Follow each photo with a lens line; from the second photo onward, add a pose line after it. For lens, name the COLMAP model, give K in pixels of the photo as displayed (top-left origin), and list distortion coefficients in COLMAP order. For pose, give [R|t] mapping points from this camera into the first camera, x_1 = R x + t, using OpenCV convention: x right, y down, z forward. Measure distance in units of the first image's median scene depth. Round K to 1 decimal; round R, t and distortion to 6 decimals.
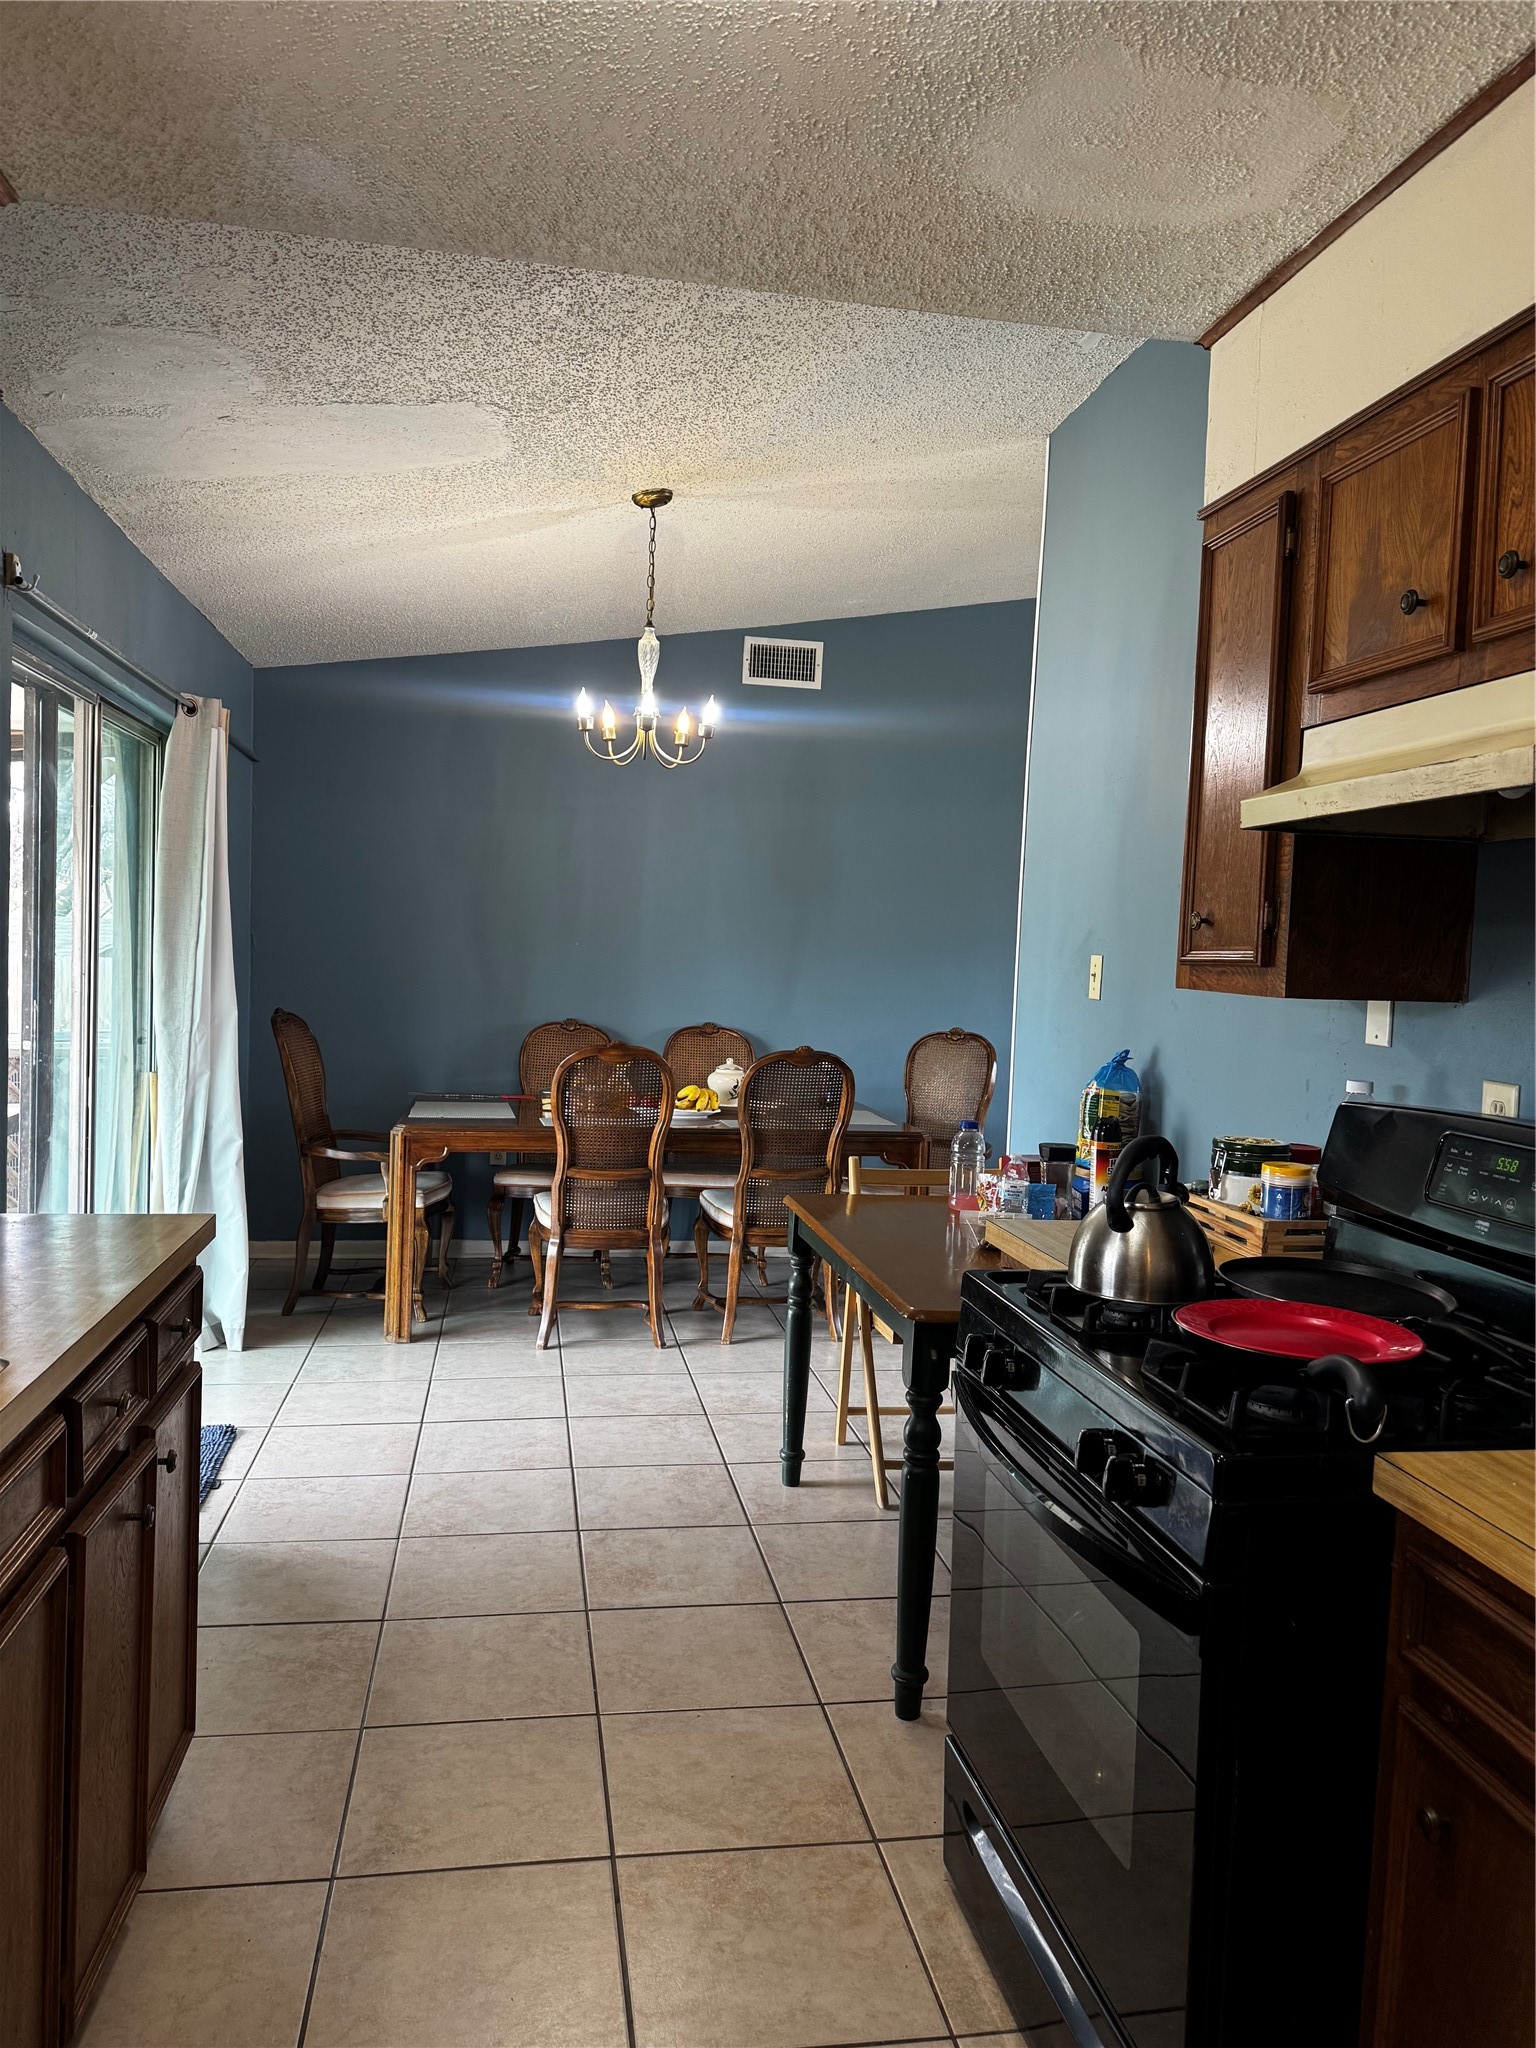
lens RADIAL K [[1445.1, 0, 782.7], [0, 1445.1, 1030.1], [0, 0, 1]] dist [0.072104, -0.085763]
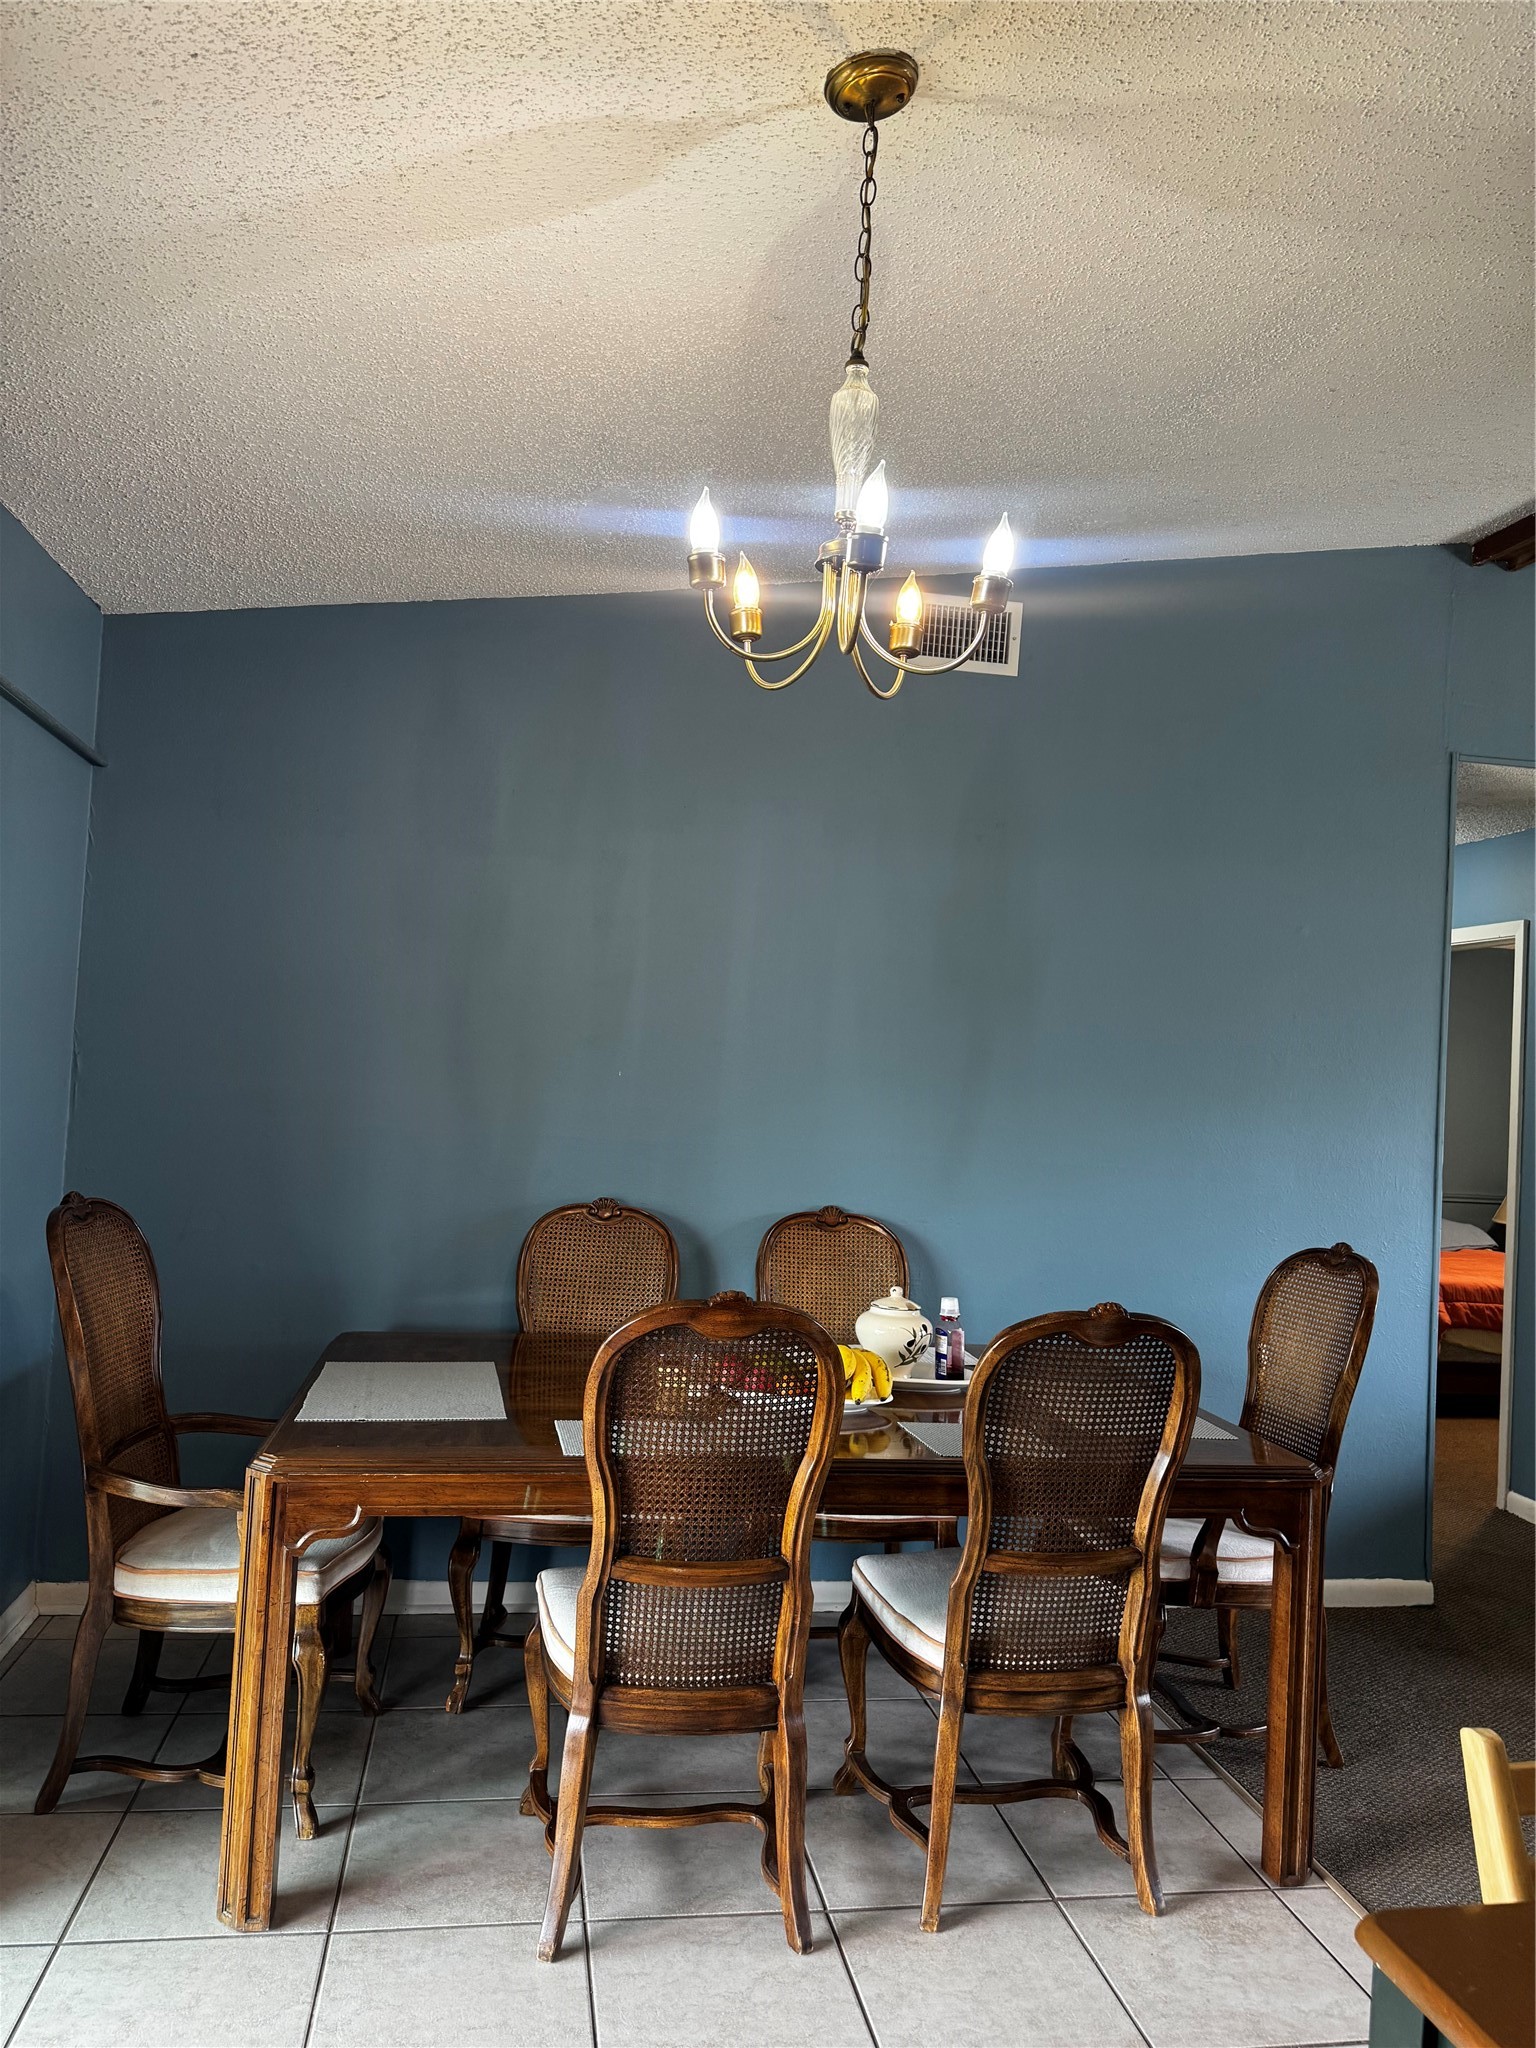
lens RADIAL K [[1445.1, 0, 775.0], [0, 1445.1, 1007.9], [0, 0, 1]] dist [0.072104, -0.085763]
pose [[0.999862, 0.015962, -0.004497, -0.097330], [-0.016321, 0.995212, -0.096364, -0.038925], [0.002937, 0.096424, 0.995336, 0.511849]]
